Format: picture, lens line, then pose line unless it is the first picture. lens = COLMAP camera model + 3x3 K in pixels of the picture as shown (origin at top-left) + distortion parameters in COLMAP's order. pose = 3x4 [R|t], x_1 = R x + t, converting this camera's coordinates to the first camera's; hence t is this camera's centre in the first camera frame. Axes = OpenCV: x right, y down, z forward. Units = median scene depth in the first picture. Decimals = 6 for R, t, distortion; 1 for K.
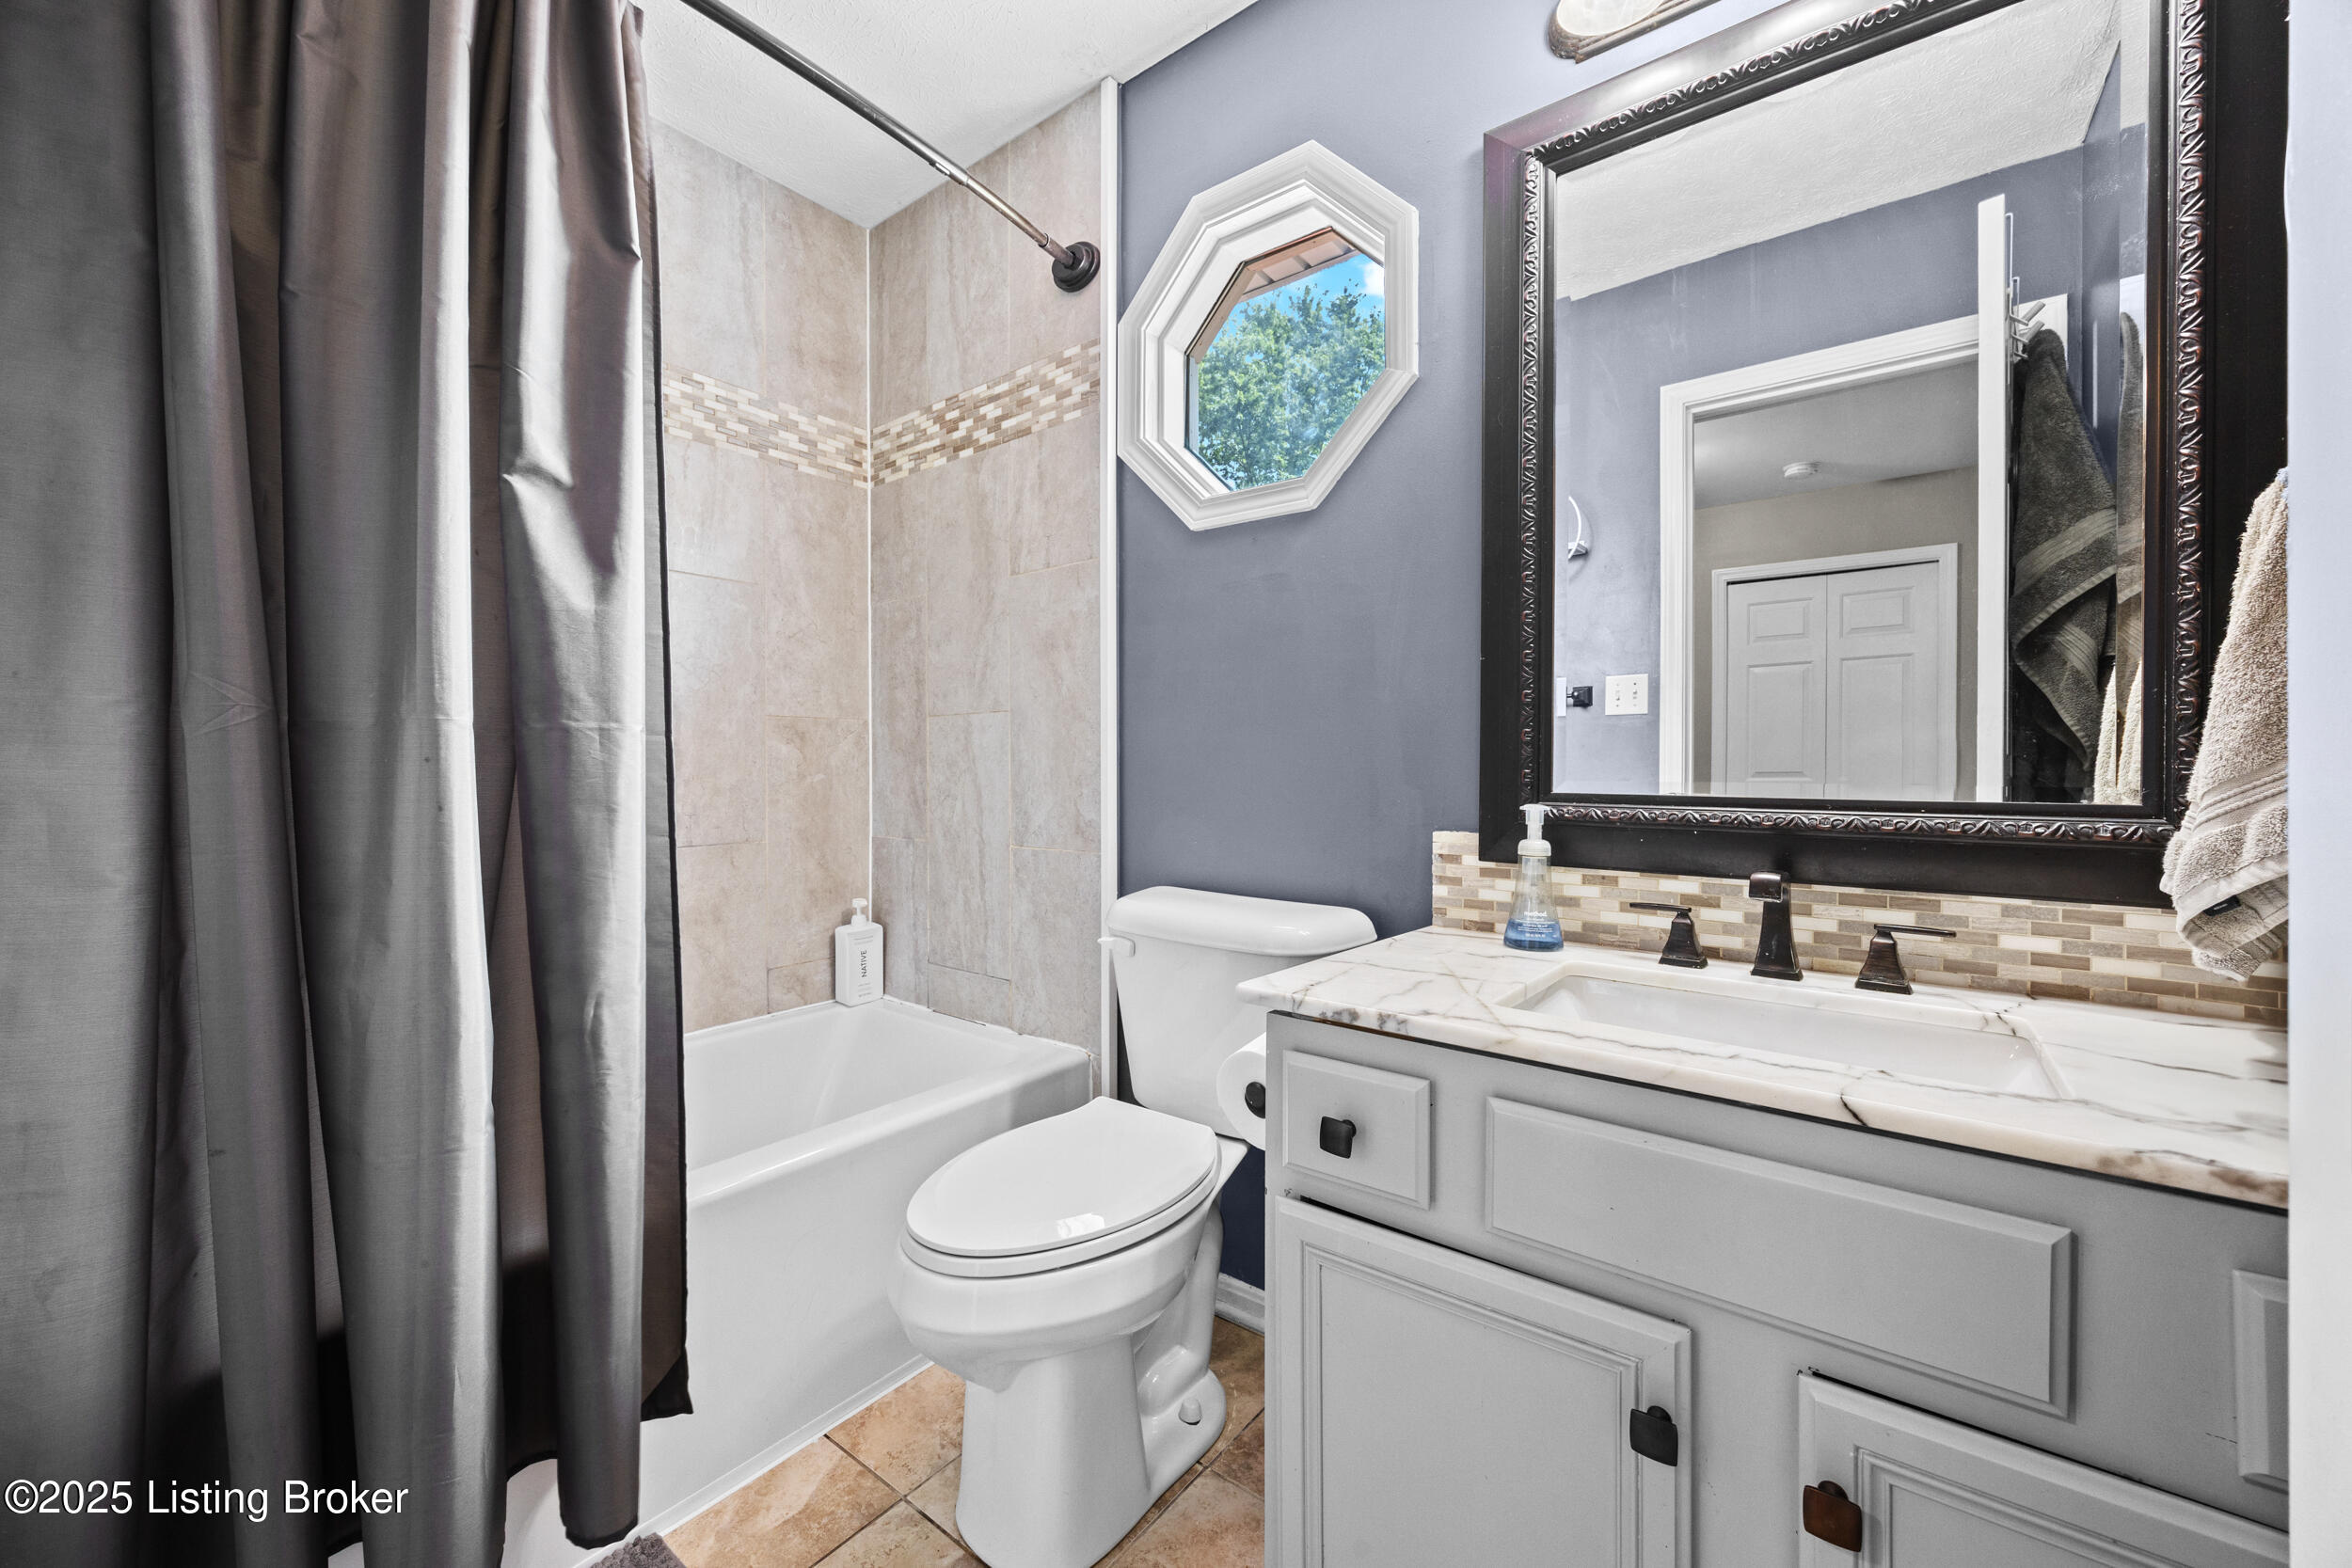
lens RADIAL K [[901.1, 0, 1185.0], [0, 901.1, 777.1], [0, 0, 1]] dist [-0.003496, -0.000012]
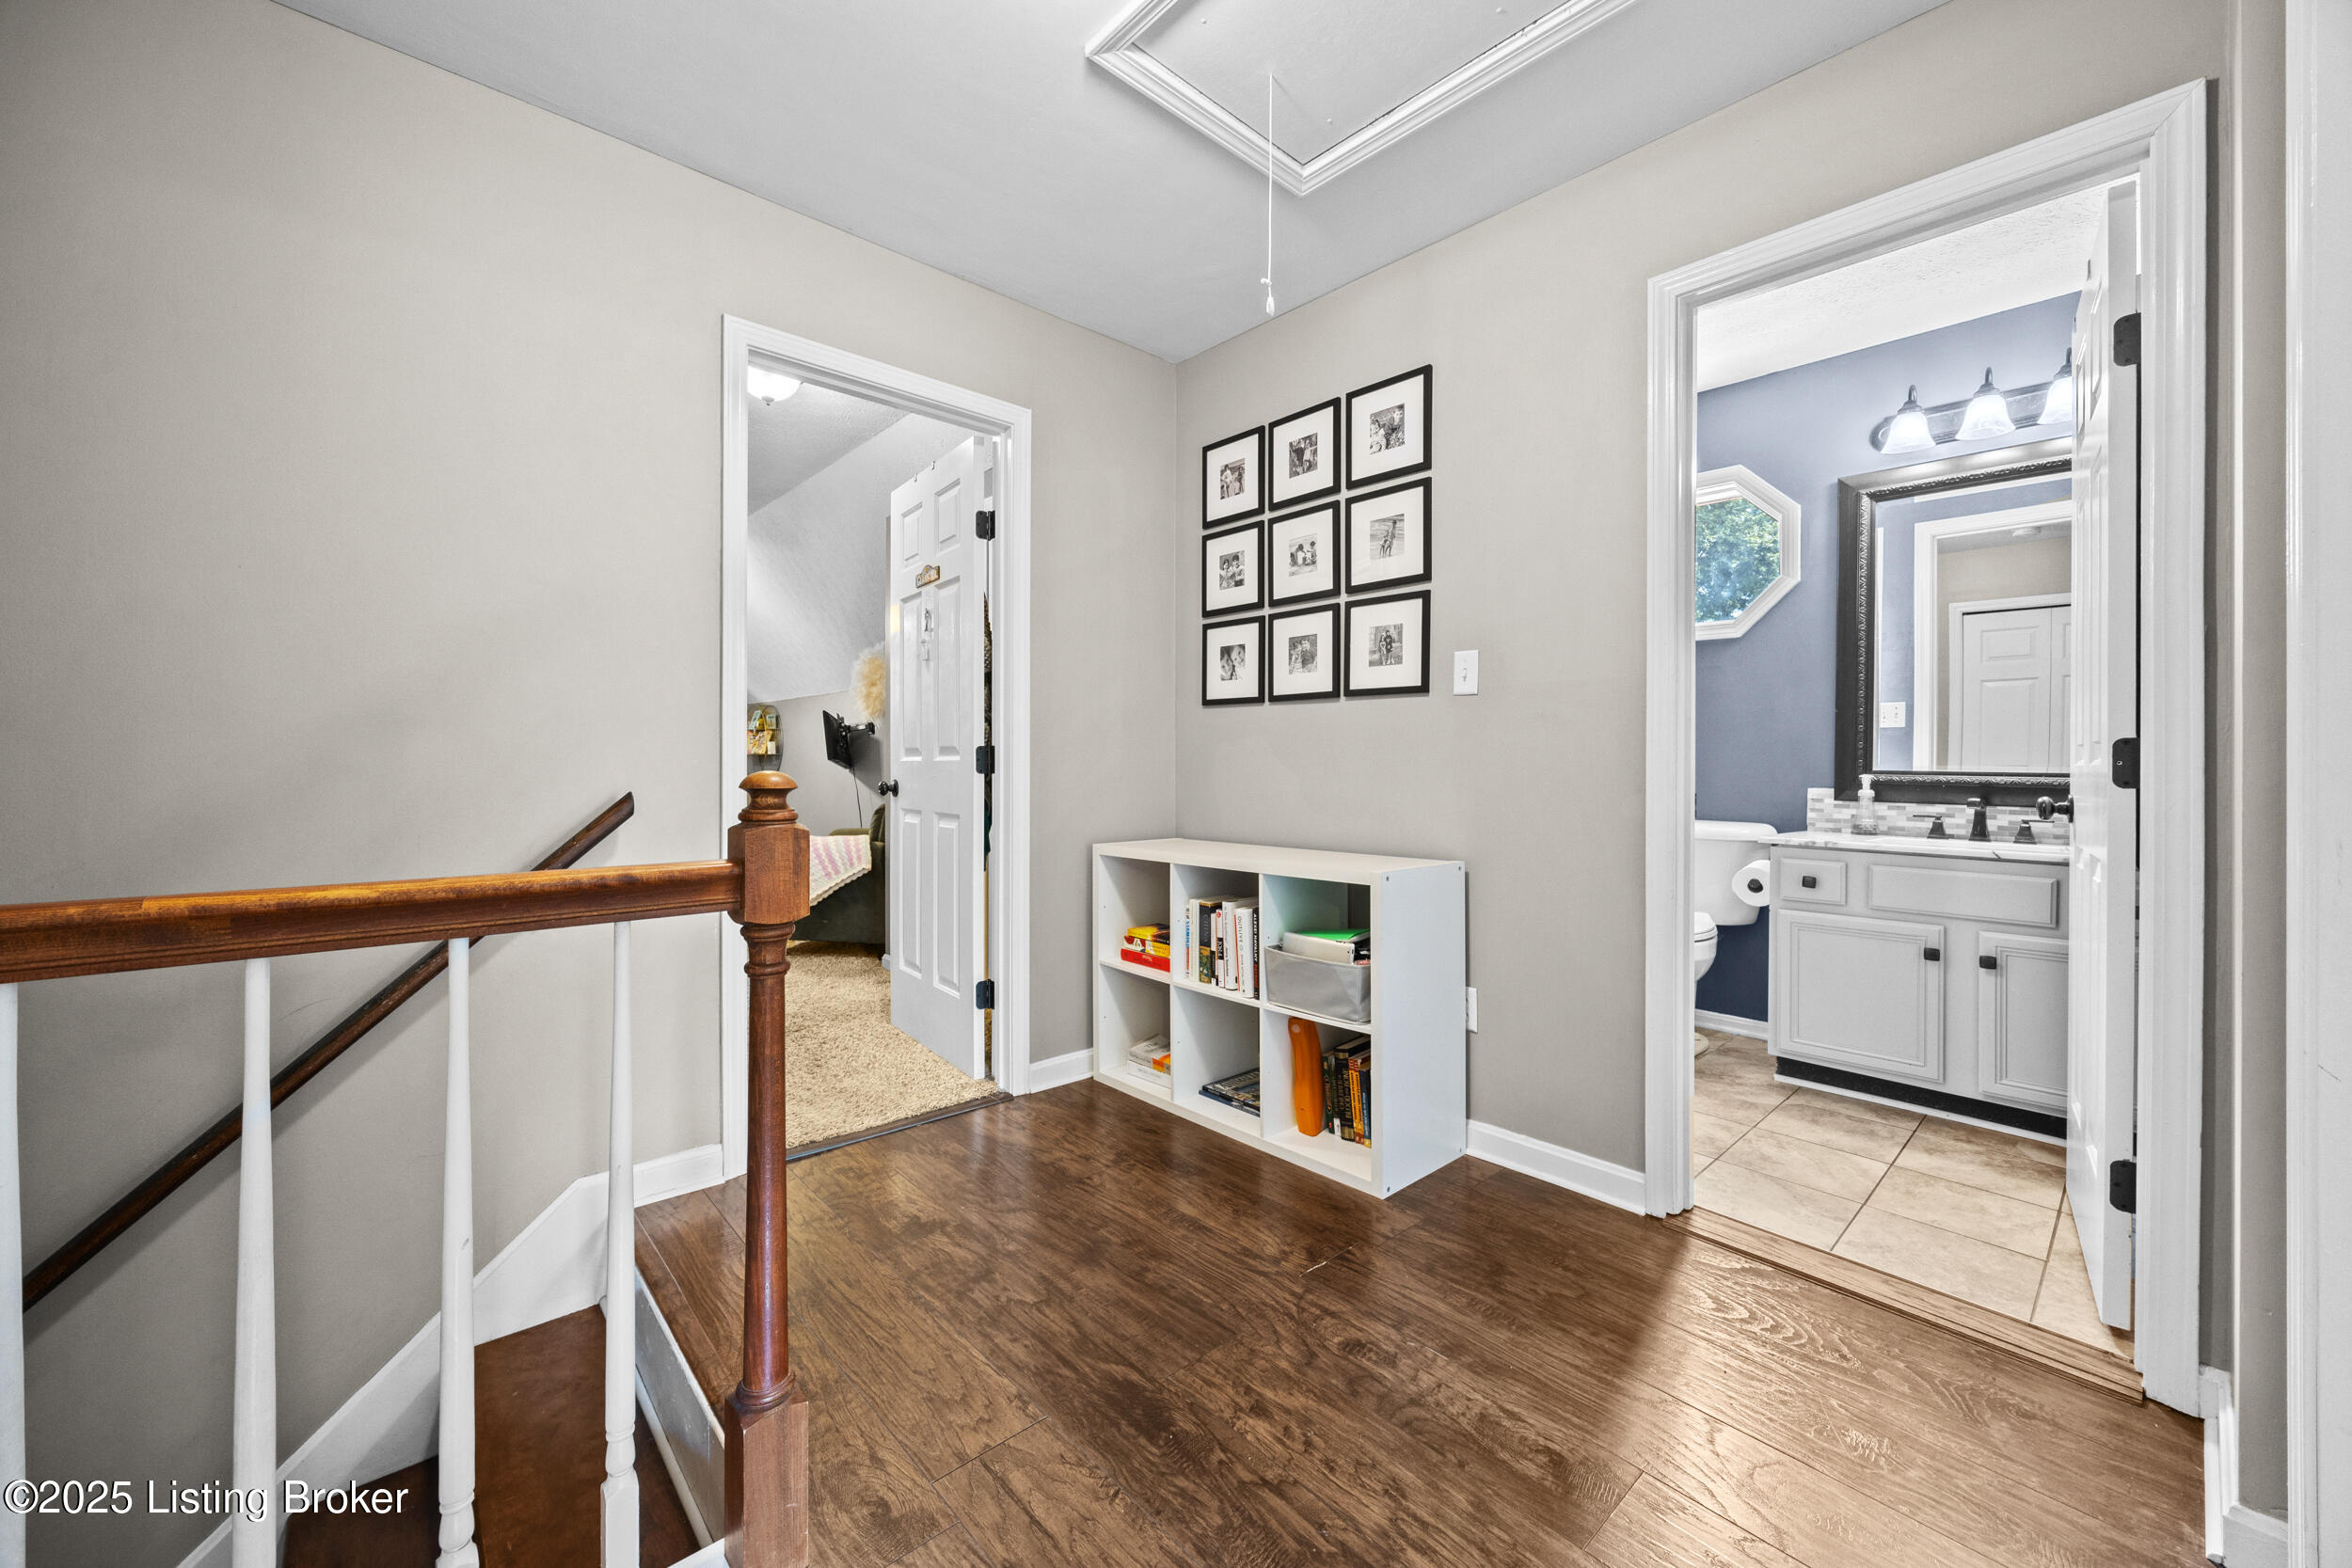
lens RADIAL K [[901.1, 0, 1172.7], [0, 901.1, 769.2], [0, 0, 1]] dist [-0.003496, -0.000012]
pose [[0.983703, 0.004291, -0.179752, -0.978698], [-0.003980, 0.999990, 0.002095, 0.016823], [0.179760, -0.001346, 0.983710, -1.651134]]
